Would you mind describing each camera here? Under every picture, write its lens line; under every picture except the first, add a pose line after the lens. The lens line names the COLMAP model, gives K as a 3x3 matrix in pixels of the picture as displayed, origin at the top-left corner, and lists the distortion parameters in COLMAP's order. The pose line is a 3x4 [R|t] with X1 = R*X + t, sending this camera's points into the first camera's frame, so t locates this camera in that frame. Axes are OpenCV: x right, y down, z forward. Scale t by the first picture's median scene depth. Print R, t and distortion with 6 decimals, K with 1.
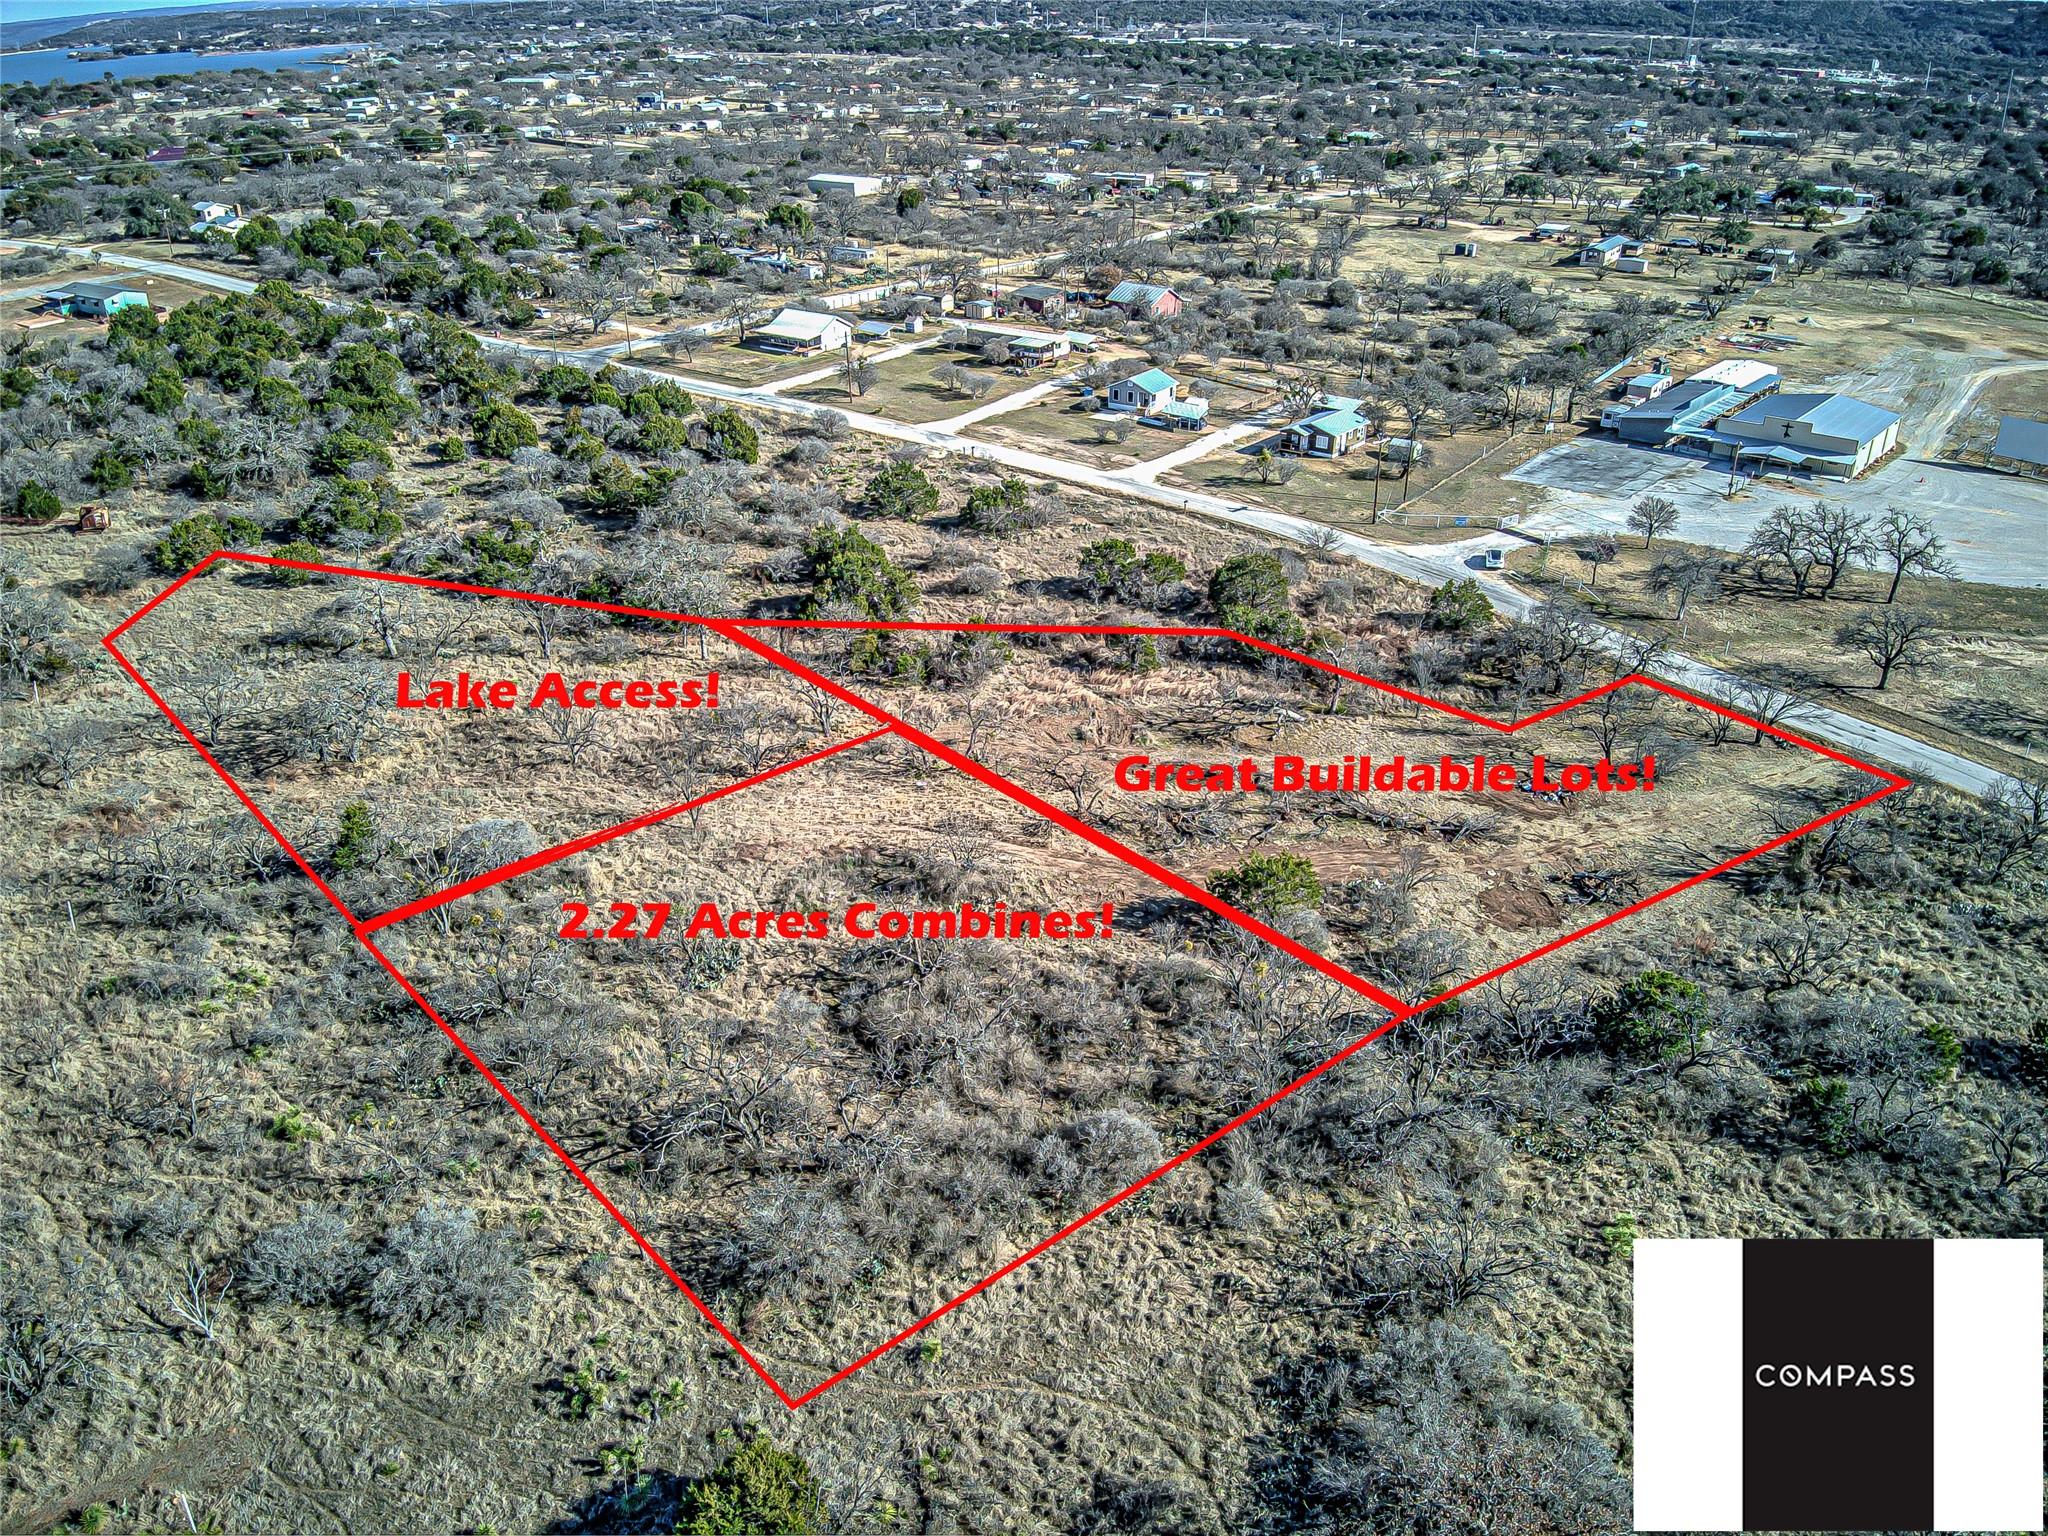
lens RADIAL K [[1511.5, 0, 1024.0], [0, 1511.5, 768.0], [0, 0, 1]] dist [0.068578, -0.165462]
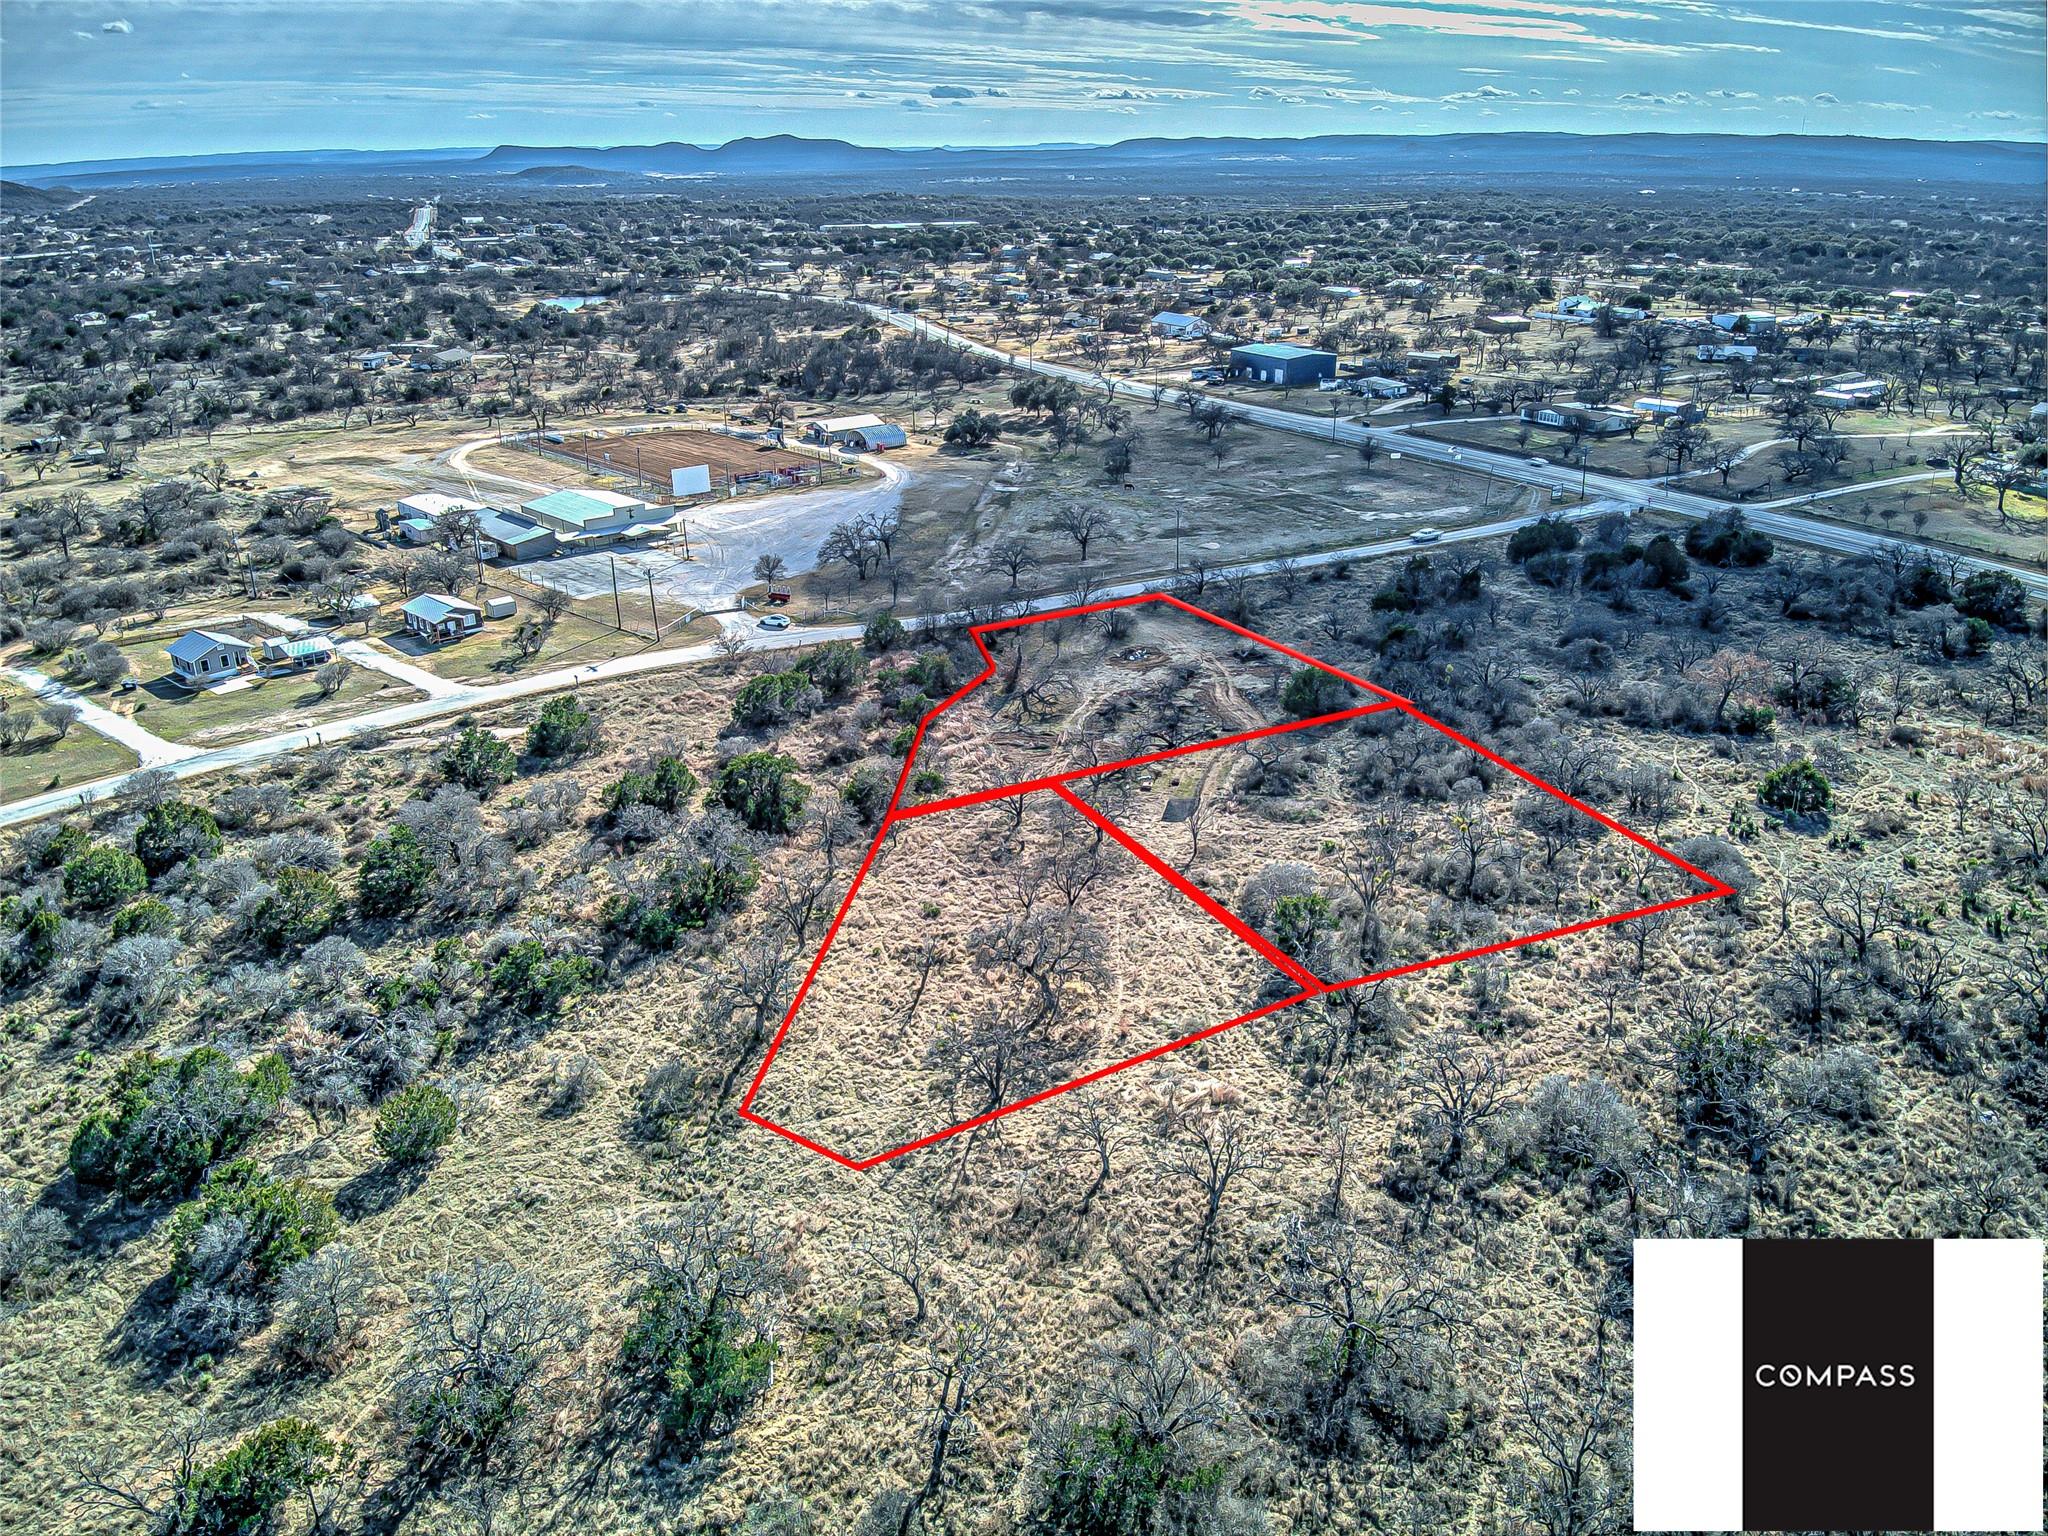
lens RADIAL K [[1487.9, 0, 1024.0], [0, 1487.9, 768.0], [0, 0, 1]] dist [0.129600, -0.257575]
pose [[0.102195, -0.375597, 0.921132, -0.741235], [0.455991, 0.840653, 0.292191, -0.247261], [-0.884098, 0.390167, 0.257179, 0.407423]]
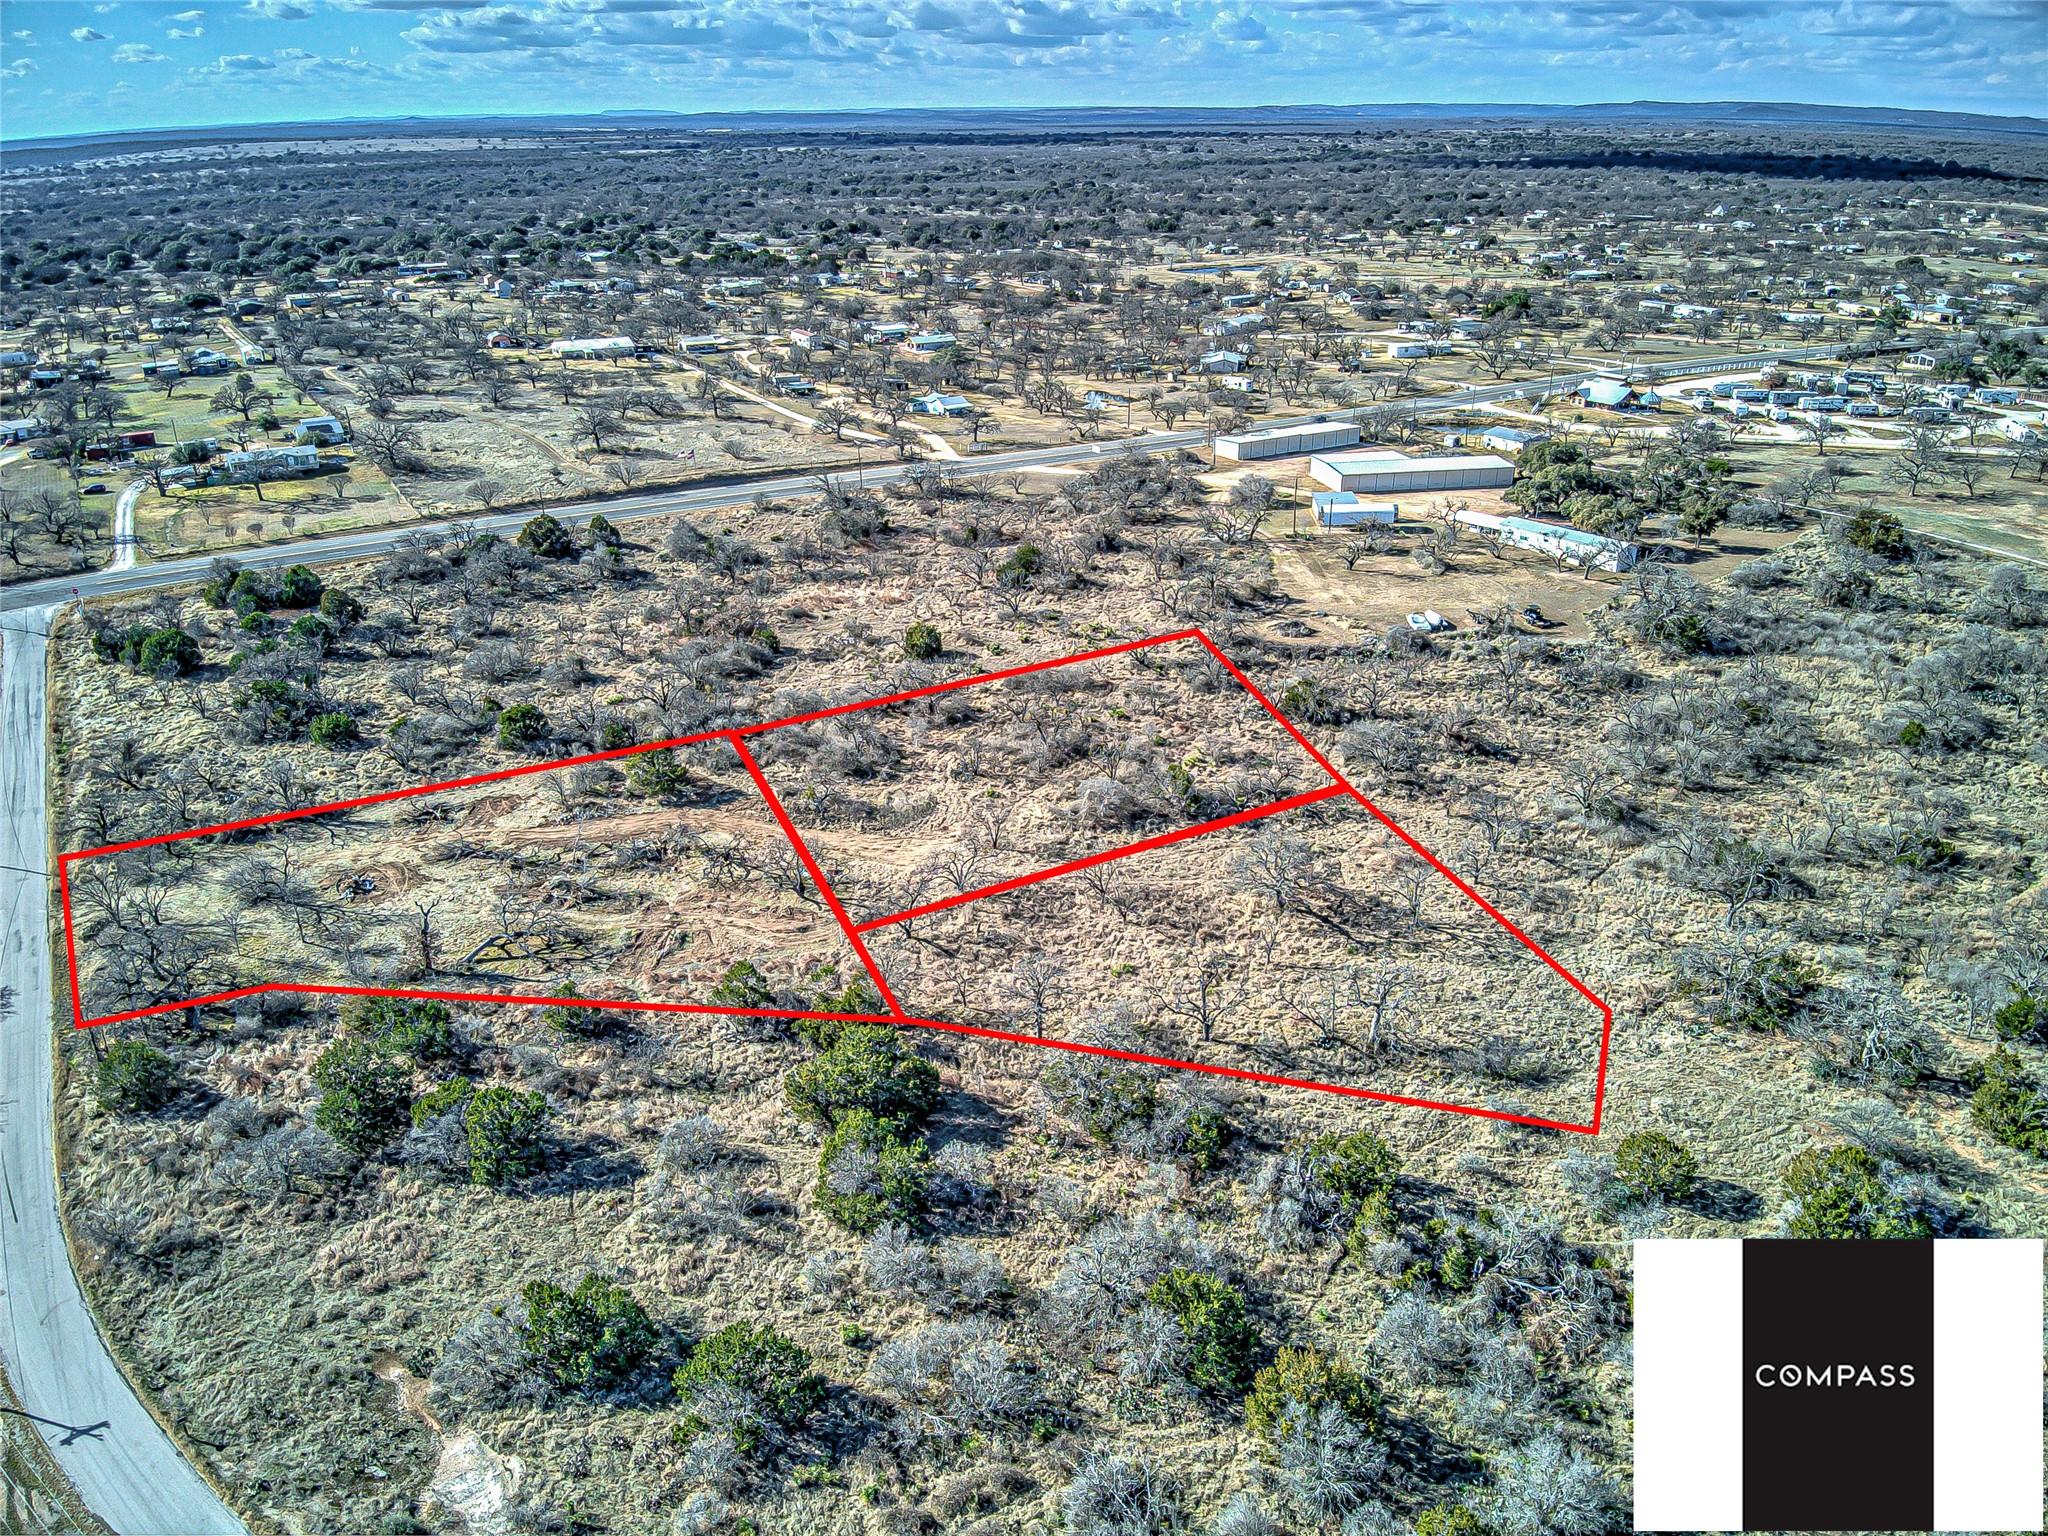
lens RADIAL K [[1492.8, 0, 1024.0], [0, 1492.8, 768.0], [0, 0, 1]] dist [0.101426, -0.207447]
pose [[-0.999262, -0.008718, 0.037417, -0.155968], [0.023300, 0.636828, 0.770654, -0.591218], [-0.030547, 0.770956, -0.636155, 0.982844]]
